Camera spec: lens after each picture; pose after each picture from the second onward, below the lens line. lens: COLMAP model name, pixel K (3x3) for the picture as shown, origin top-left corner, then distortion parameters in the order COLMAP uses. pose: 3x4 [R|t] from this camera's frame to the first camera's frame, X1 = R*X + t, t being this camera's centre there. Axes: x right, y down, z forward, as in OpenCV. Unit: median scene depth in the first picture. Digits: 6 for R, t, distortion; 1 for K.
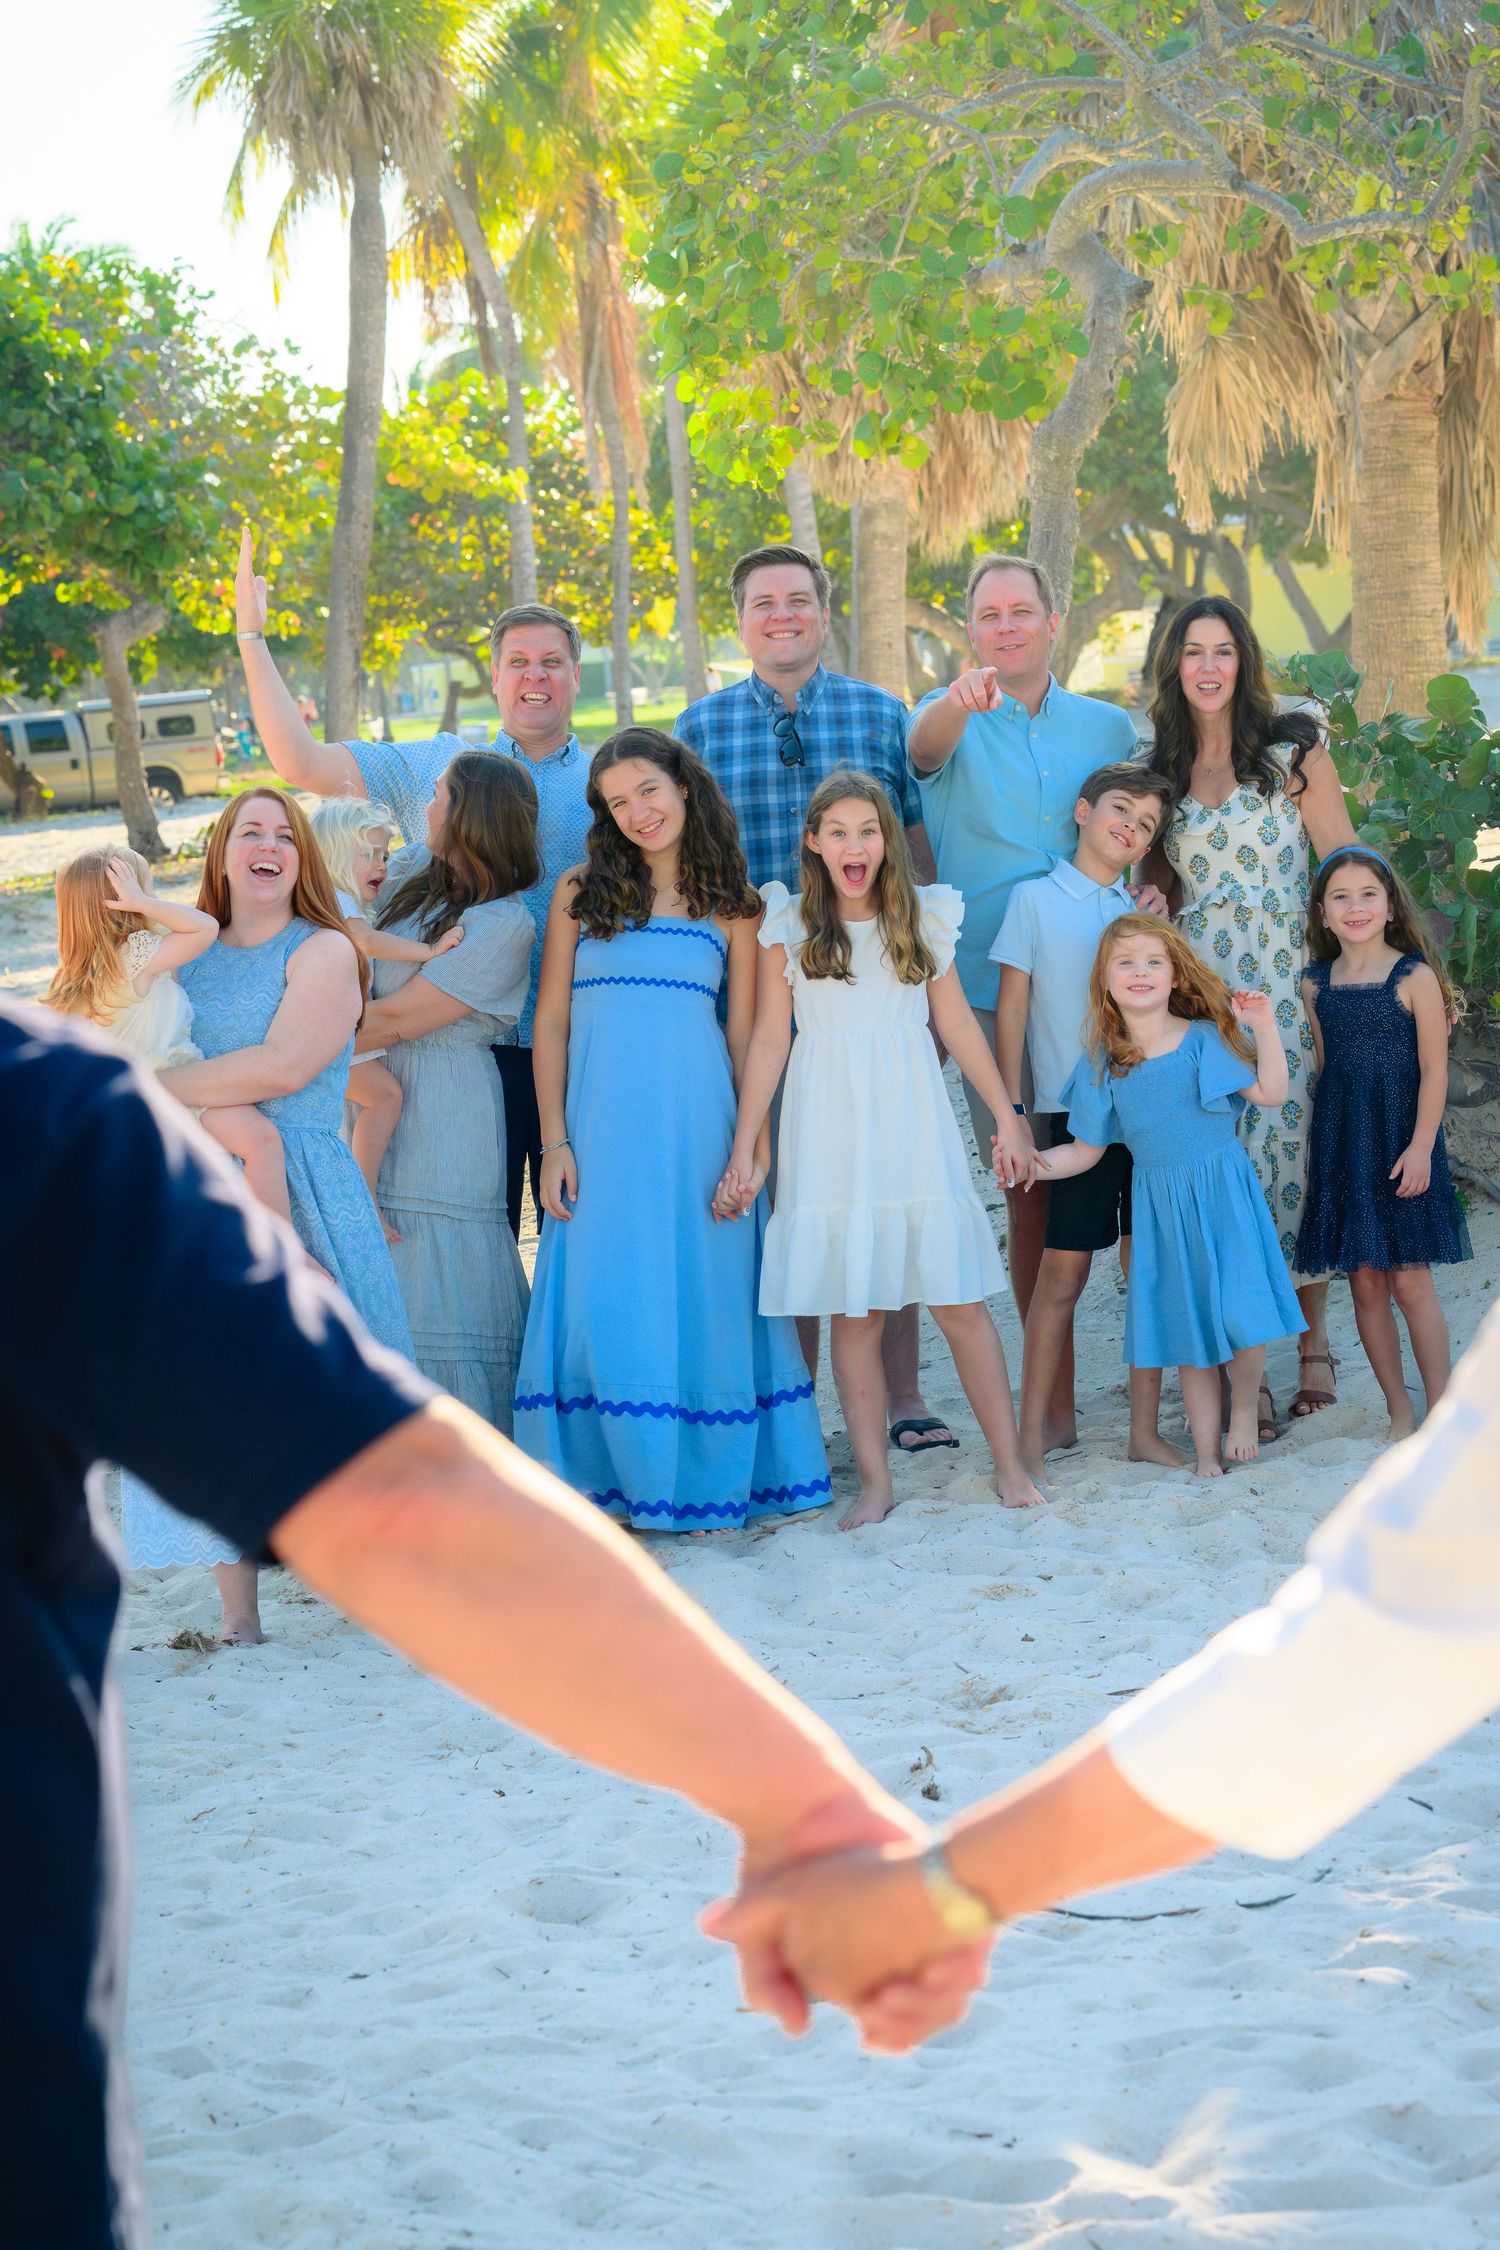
lens RADIAL K [[4334.4, 0, 741.3], [0, 4334.4, 1123.2], [0, 0, 1]] dist [-0.029492, -0.033441]
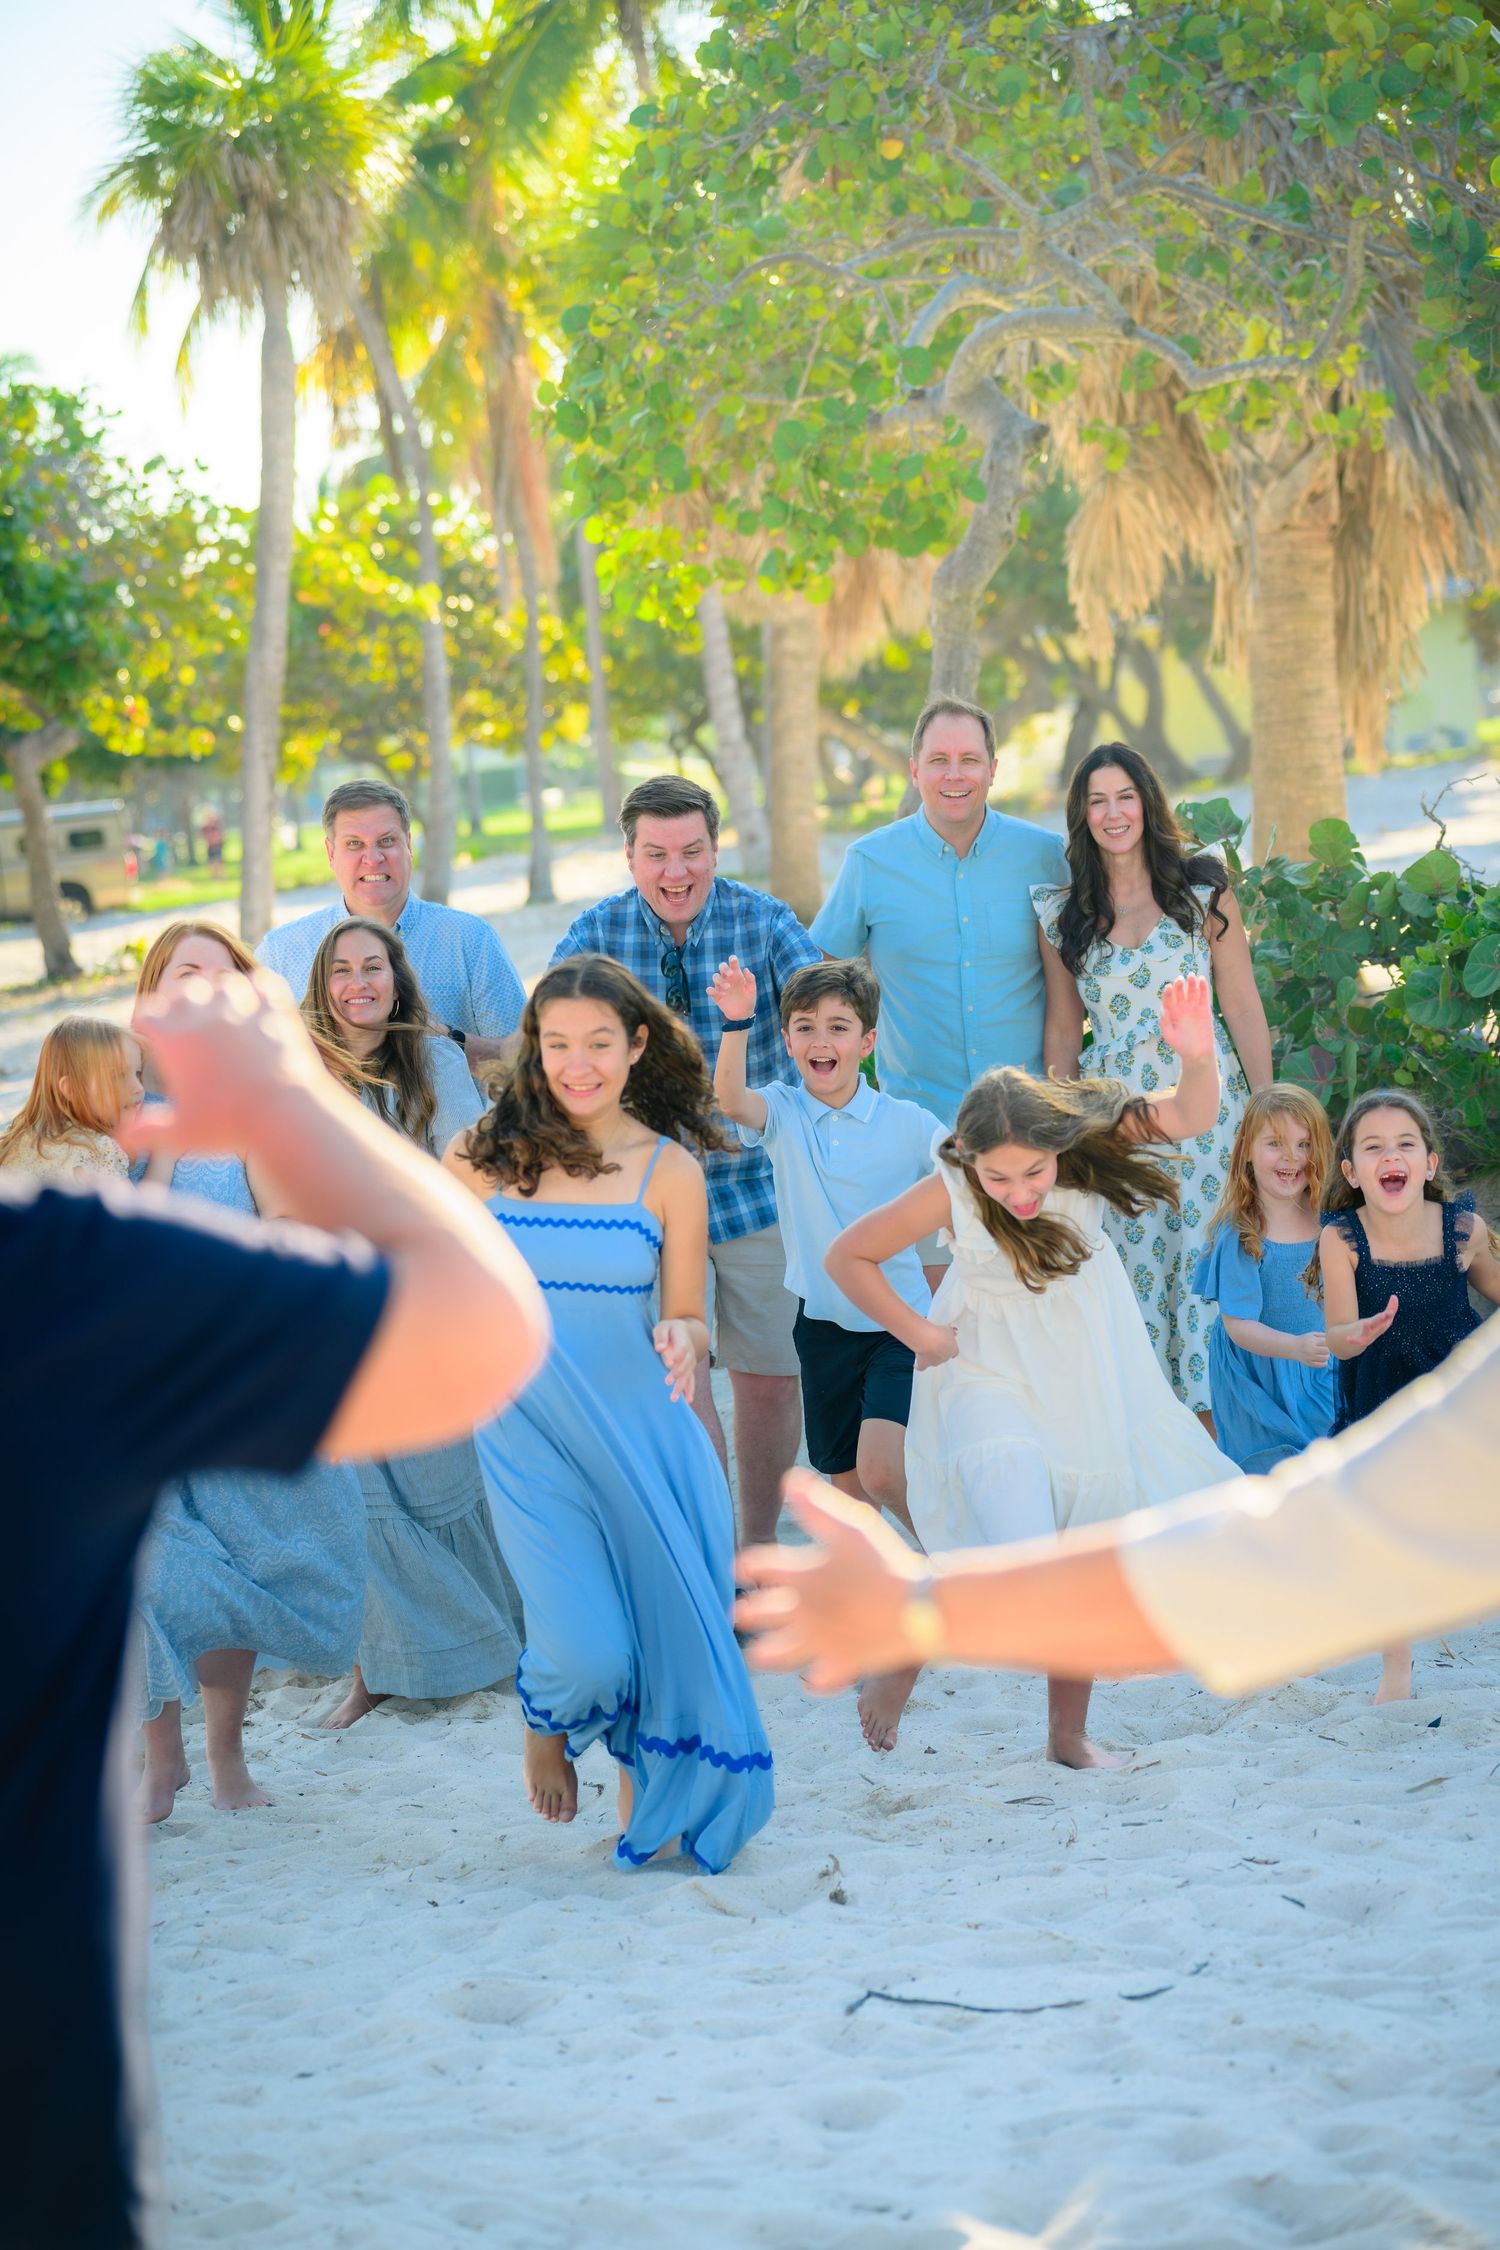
lens RADIAL K [[4989.8, 0, 757.5], [0, 4989.8, 1126.4], [0, 0, 1]] dist [0.010630, 0.000540]
pose [[0.999801, -0.011340, 0.016437, 0.004617], [0.011408, 0.999927, -0.004026, -0.023592], [-0.016390, 0.004213, 0.999857, -0.177247]]
